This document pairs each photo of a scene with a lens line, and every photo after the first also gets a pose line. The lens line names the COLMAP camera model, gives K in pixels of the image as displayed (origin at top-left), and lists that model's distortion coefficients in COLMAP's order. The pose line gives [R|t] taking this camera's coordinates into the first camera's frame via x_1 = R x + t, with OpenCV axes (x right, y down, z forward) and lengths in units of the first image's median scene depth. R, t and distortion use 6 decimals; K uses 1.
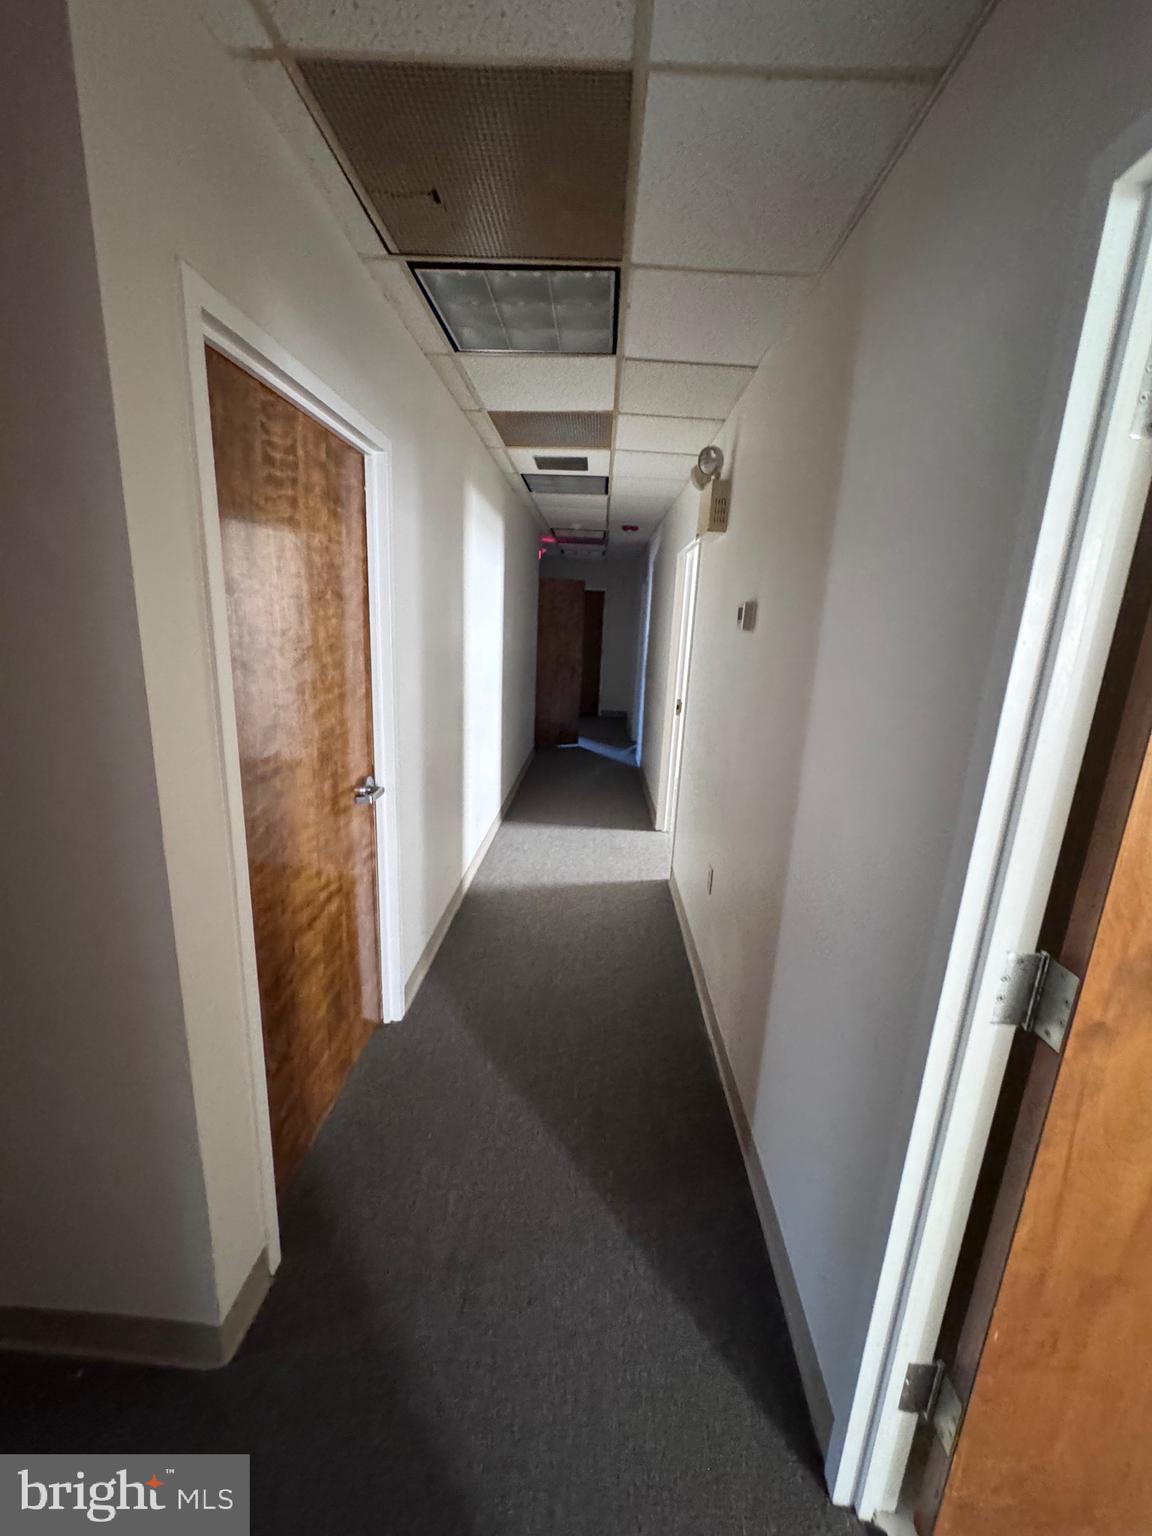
lens RADIAL K [[614.7, 0, 580.8], [0, 614.7, 764.3], [0, 0, 1]] dist [-0.001996, 0.000506]
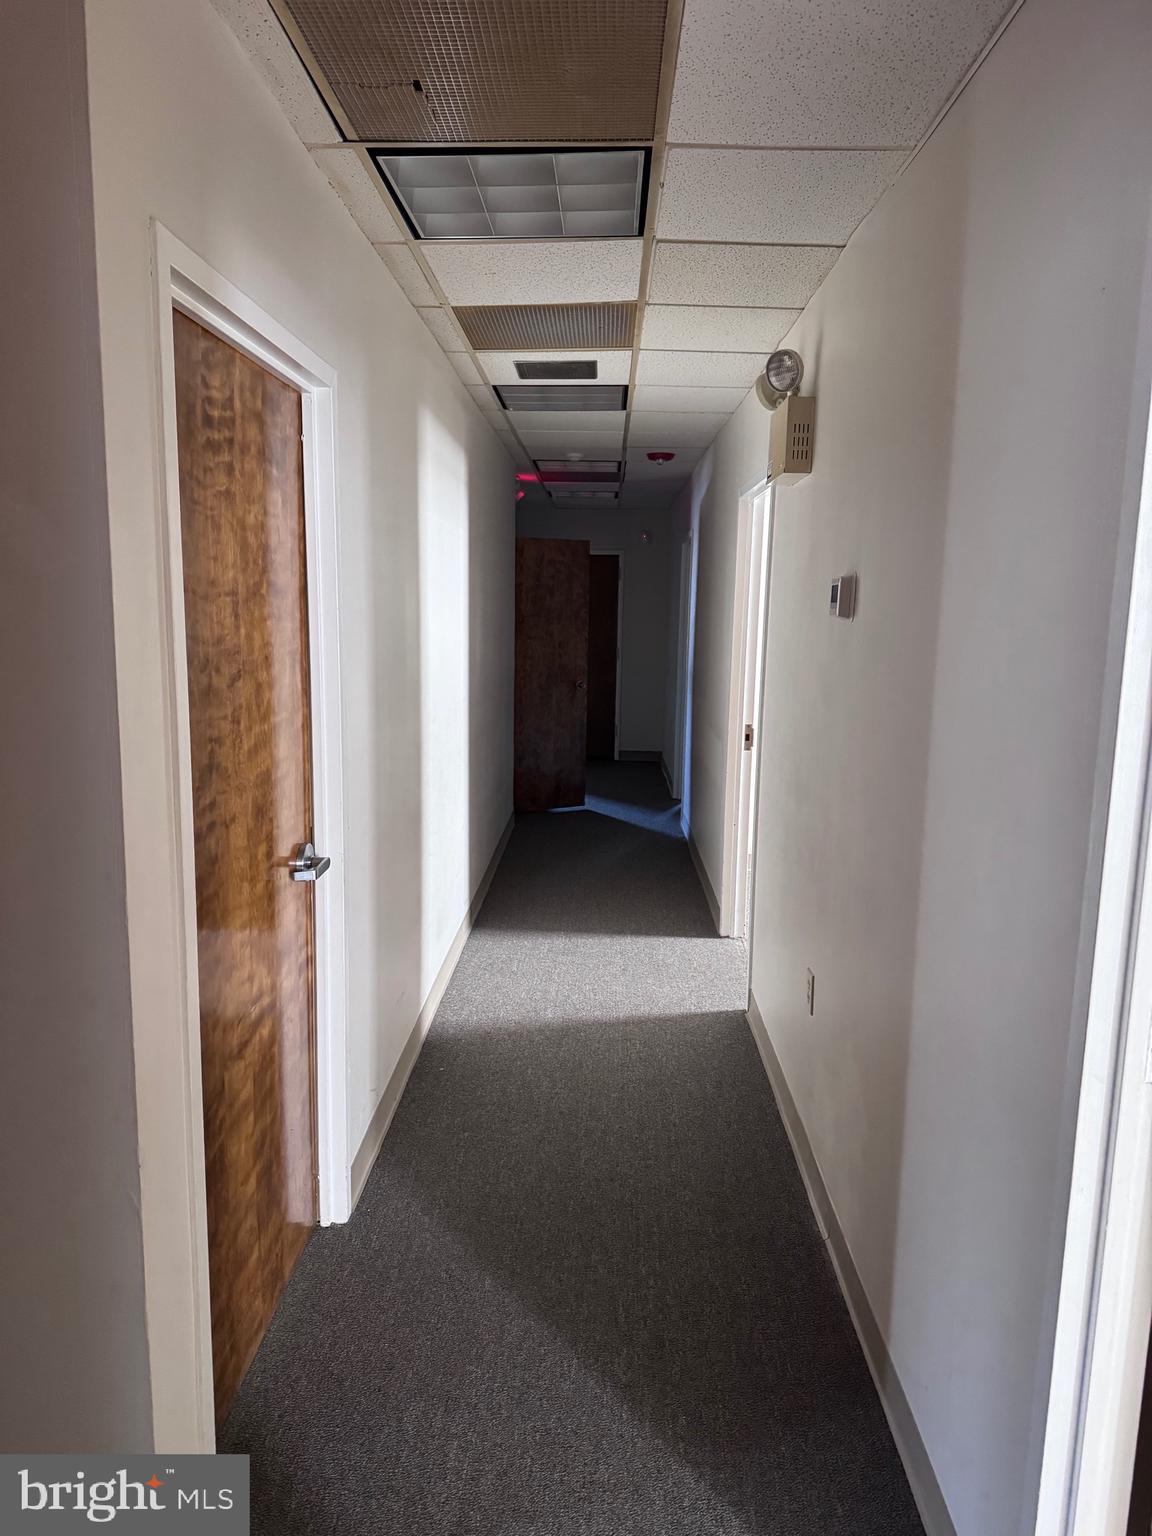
lens RADIAL K [[1069.7, 0, 570.1], [0, 1069.7, 774.1], [0, 0, 1]] dist [0.027743, -0.028077]
pose [[0.999479, -0.031243, -0.008156, -0.037307], [0.030605, 0.997131, -0.069226, 0.034492], [0.010296, 0.068940, 0.997568, -0.201115]]
